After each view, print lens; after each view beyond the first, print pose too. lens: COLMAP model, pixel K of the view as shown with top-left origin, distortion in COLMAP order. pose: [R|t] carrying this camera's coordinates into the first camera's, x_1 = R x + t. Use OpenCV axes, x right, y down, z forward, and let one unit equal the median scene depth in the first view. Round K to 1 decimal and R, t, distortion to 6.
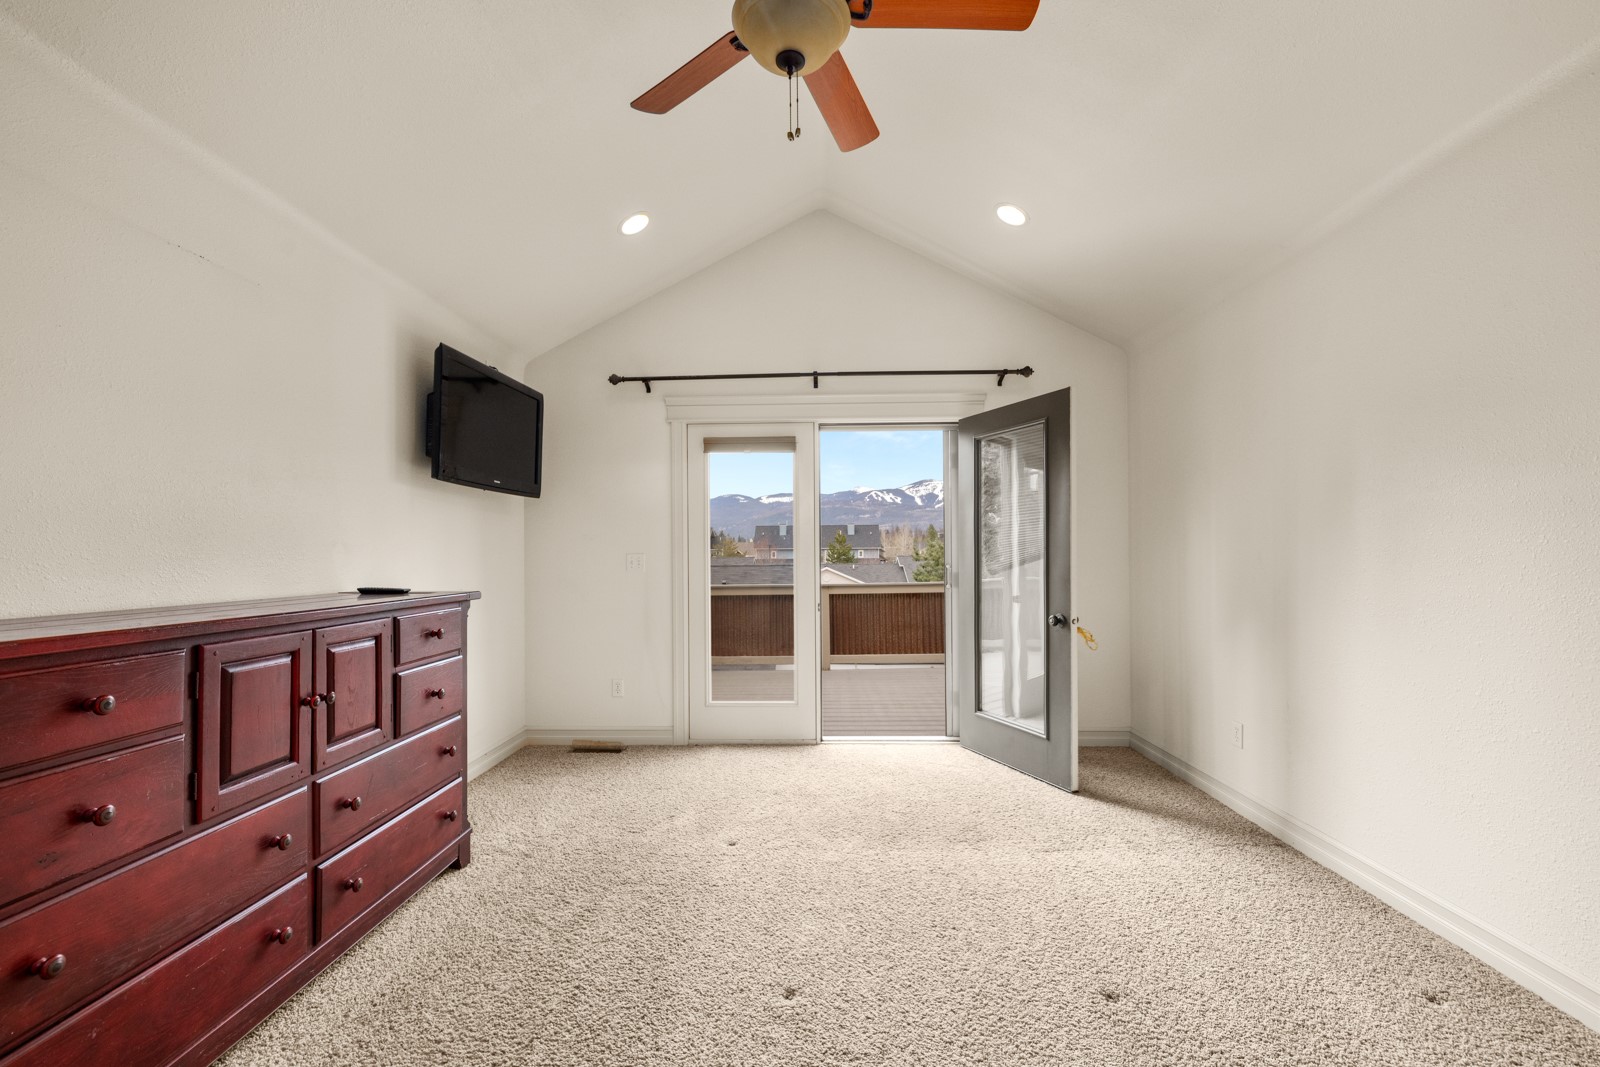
lens RADIAL K [[673.8, 0, 797.6], [0, 673.8, 549.1], [0, 0, 1]] dist [-0.000434, 0.000128]
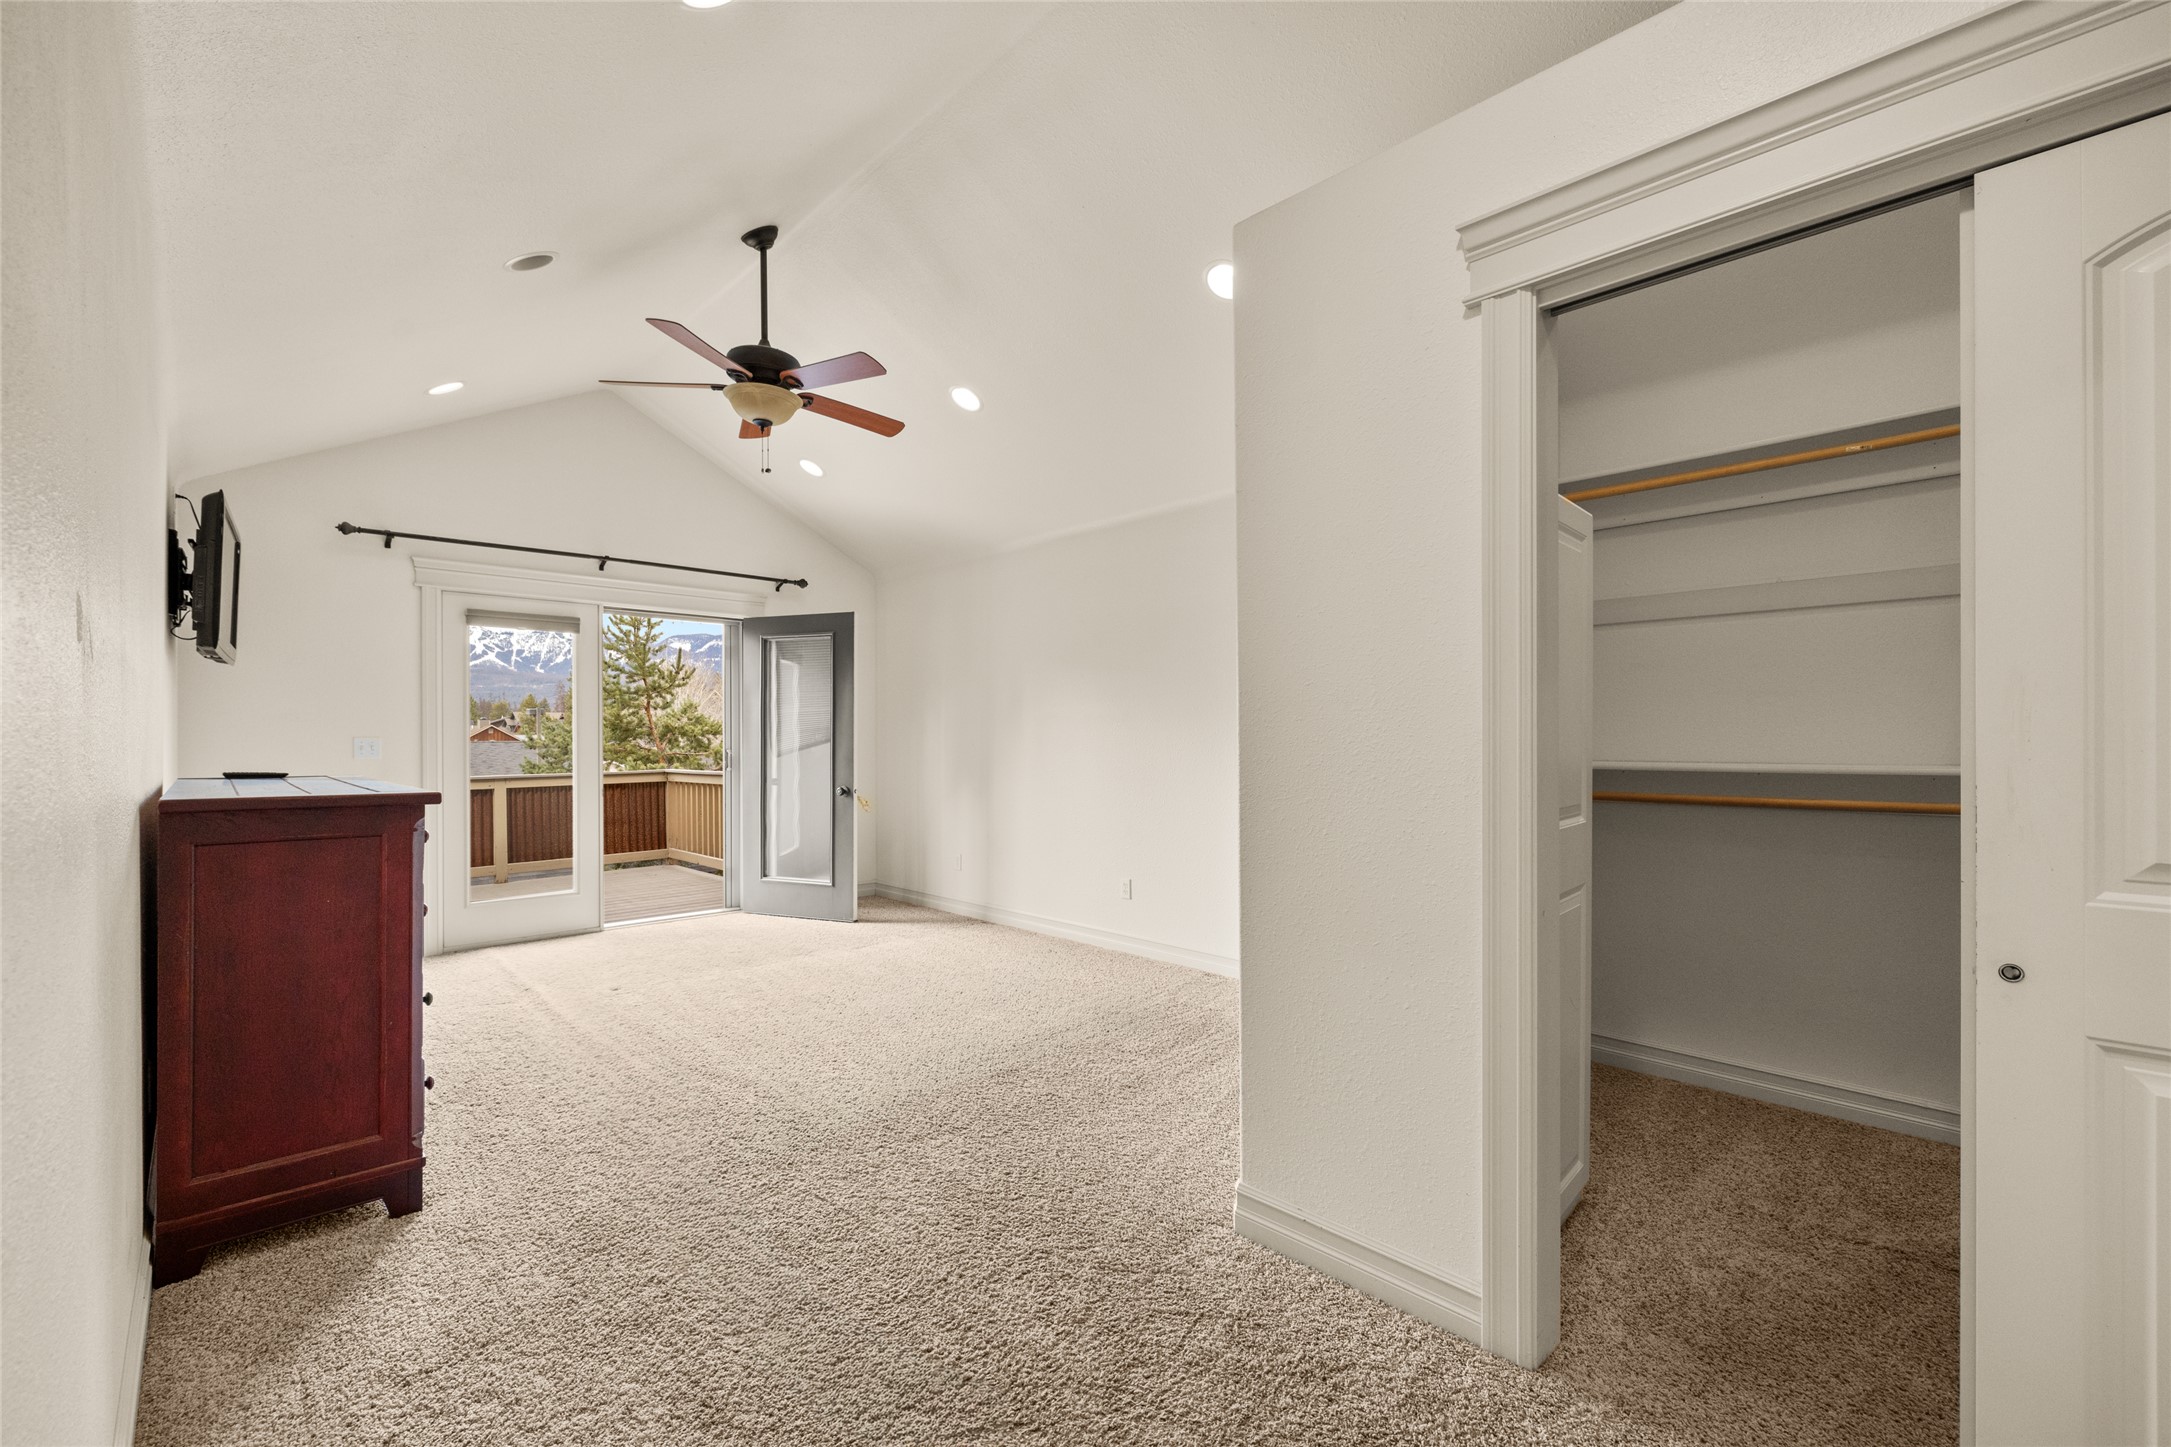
lens RADIAL K [[925.1, 0, 1085.5], [0, 925.1, 723.5], [0, 0, 1]] dist [-0.000821, -0.000104]
pose [[0.697242, 0.018182, 0.716605, -0.542959], [-0.010005, 0.999828, -0.015634, -0.001400], [-0.716766, 0.003731, 0.697304, -0.549816]]
